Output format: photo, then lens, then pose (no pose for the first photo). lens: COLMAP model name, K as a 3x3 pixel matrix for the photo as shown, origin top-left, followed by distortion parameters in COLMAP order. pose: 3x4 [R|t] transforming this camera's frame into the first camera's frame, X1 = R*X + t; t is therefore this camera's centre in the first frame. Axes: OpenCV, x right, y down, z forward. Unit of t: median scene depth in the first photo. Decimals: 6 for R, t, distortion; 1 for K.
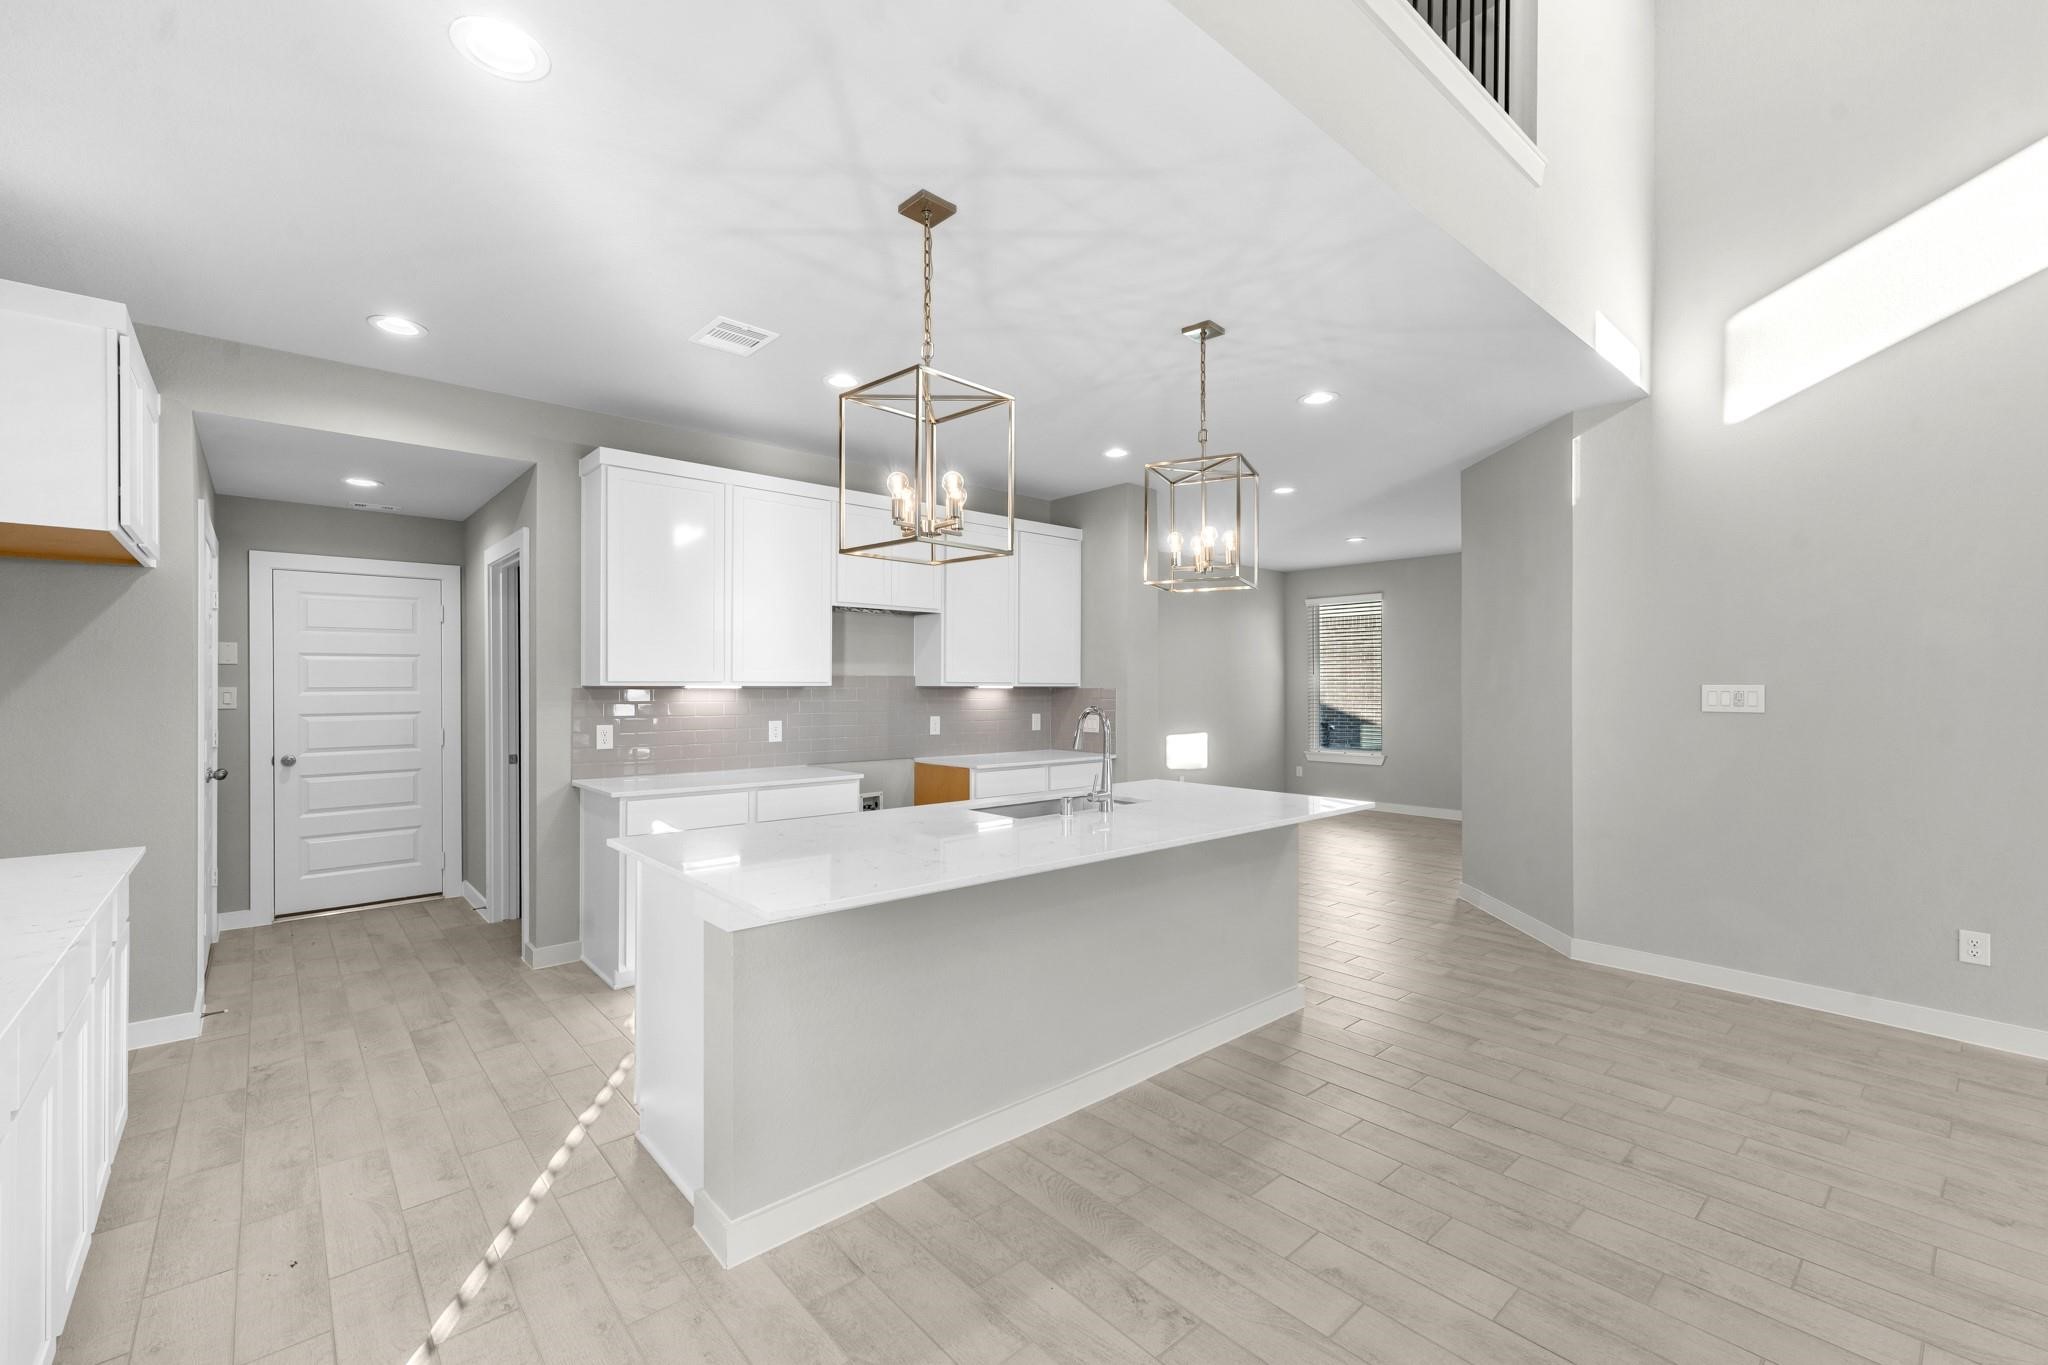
lens RADIAL K [[866.0, 0, 1020.0], [0, 866.0, 690.1], [0, 0, 1]] dist [0.001411, 0.000709]
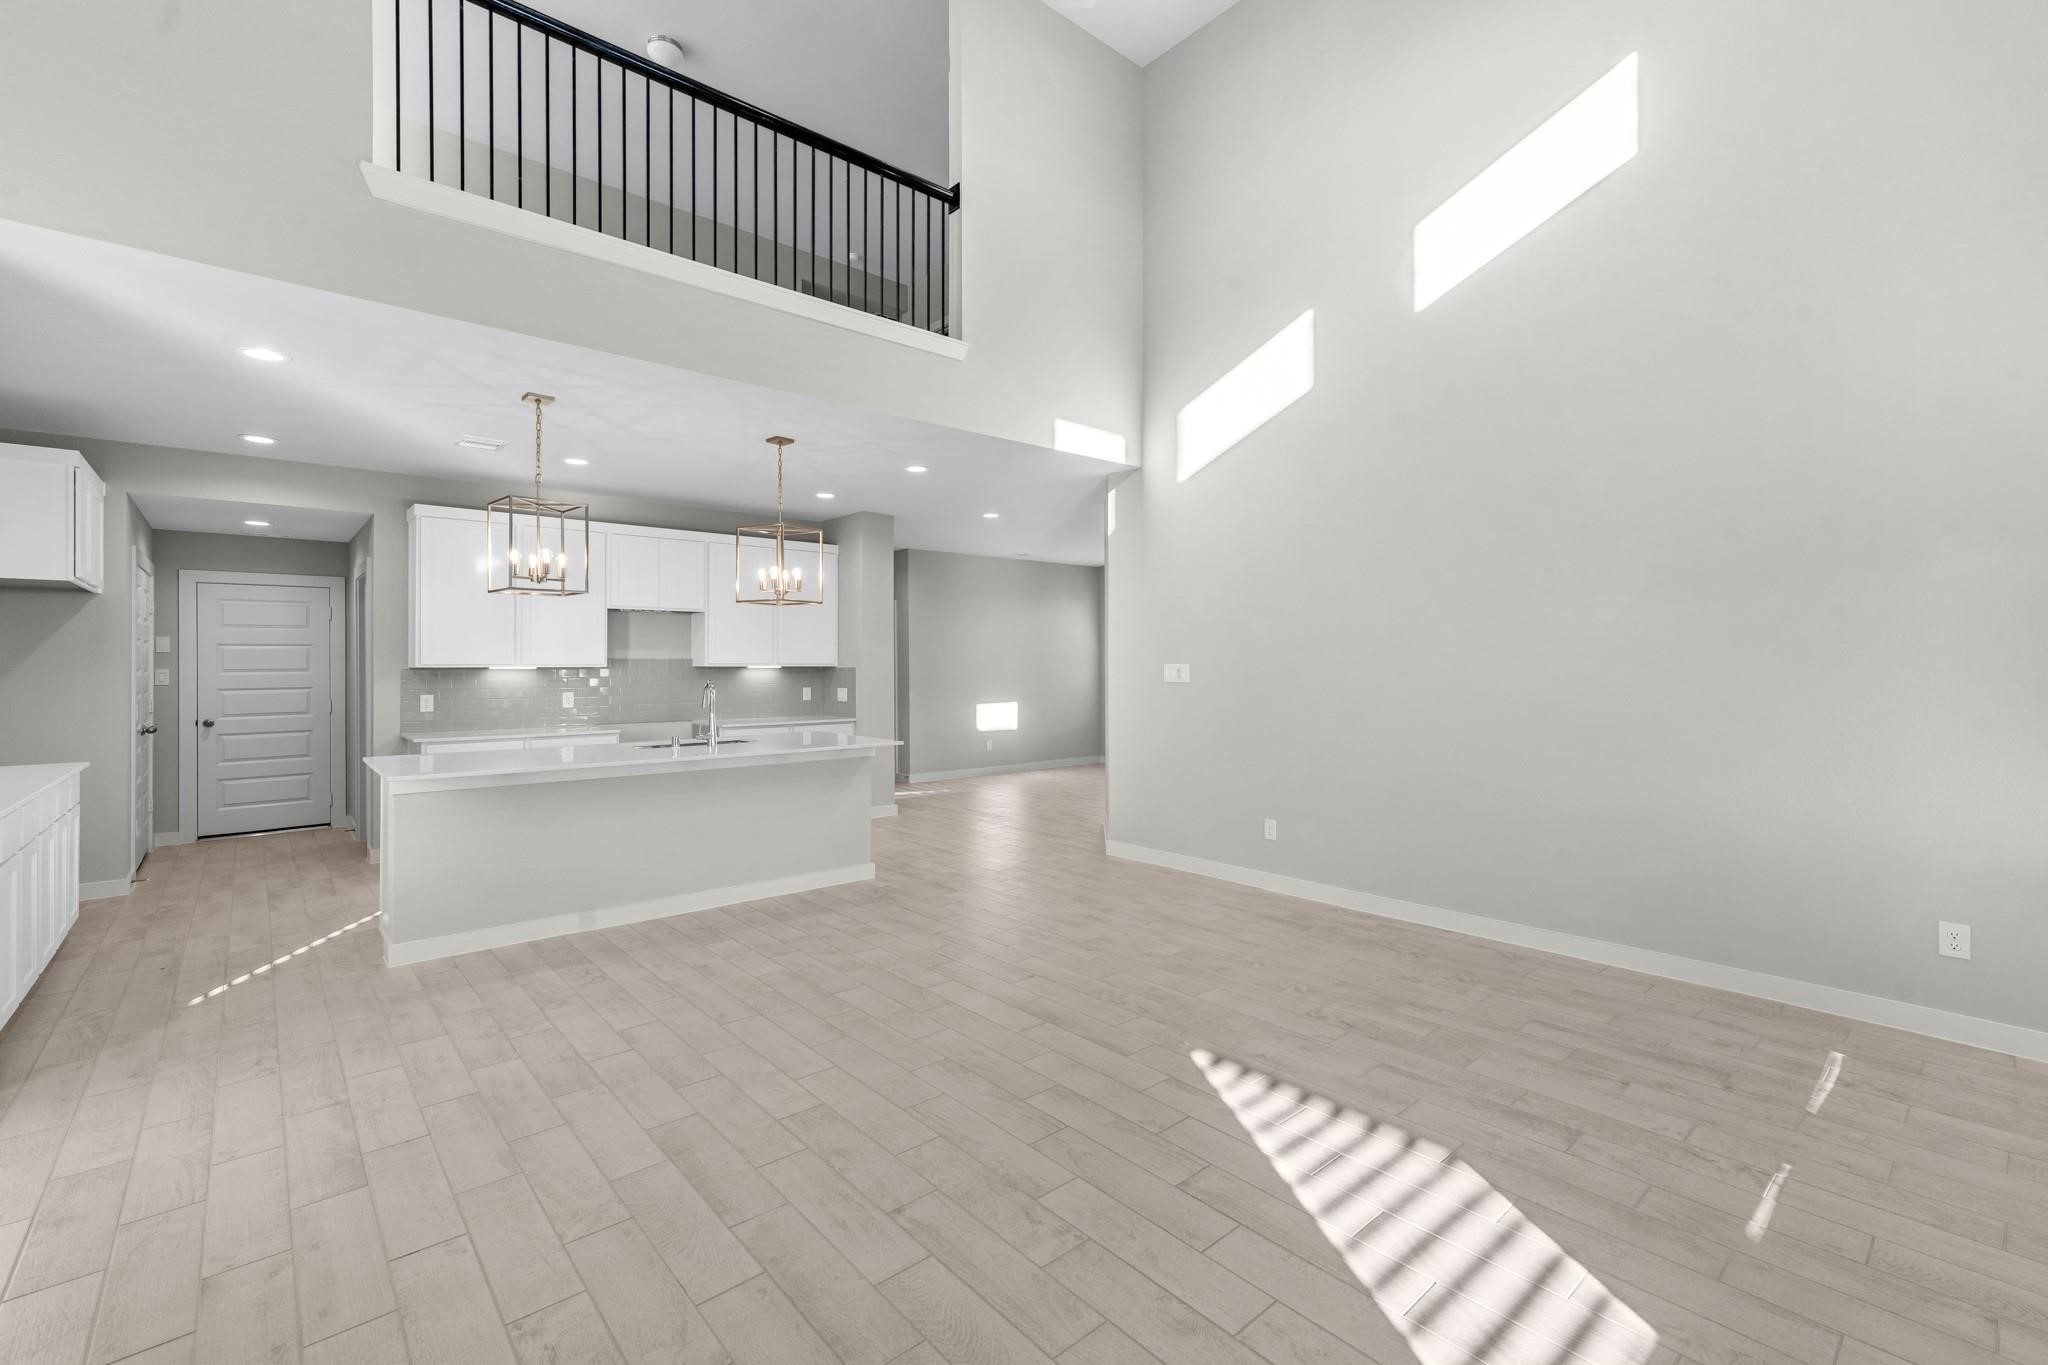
lens RADIAL K [[867.6, 0, 1036.5], [0, 867.6, 662.8], [0, 0, 1]] dist [-0.002051, -0.000050]
pose [[0.999742, -0.003646, 0.022437, 0.506950], [0.003784, 0.999974, -0.006131, 0.000041], [-0.022415, 0.006214, 0.999729, -0.462608]]
